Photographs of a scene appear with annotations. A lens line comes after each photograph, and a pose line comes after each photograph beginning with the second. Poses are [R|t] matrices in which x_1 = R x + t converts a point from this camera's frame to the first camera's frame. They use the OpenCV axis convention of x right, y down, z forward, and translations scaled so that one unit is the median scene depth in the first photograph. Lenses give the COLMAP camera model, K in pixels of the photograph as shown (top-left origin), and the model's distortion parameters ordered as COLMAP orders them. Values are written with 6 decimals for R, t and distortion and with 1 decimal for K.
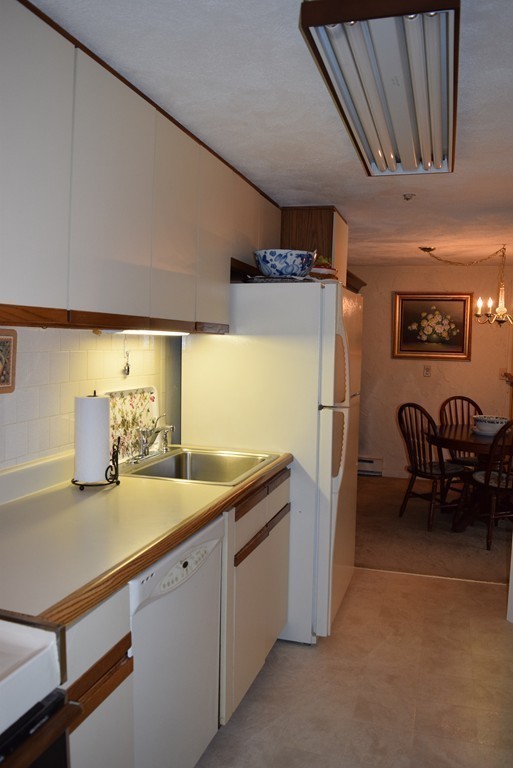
lens RADIAL K [[608.1, 0, 256.5], [0, 608.1, 384.0], [0, 0, 1]] dist [-0.084839, 0.004875]
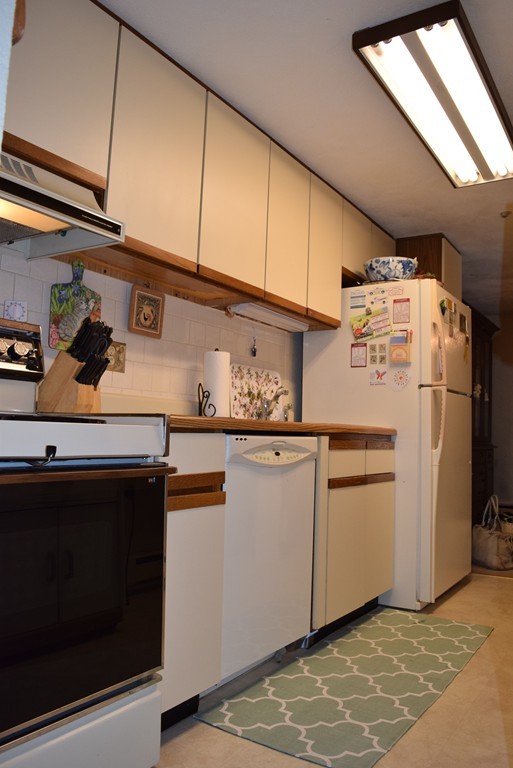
lens RADIAL K [[608.1, 0, 256.5], [0, 608.1, 384.0], [0, 0, 1]] dist [-0.084839, 0.004875]
pose [[0.963100, -0.019019, -0.268470, 0.111229], [-0.026040, 0.986236, -0.163282, 0.220271], [0.267880, 0.164248, 0.949349, -0.146811]]
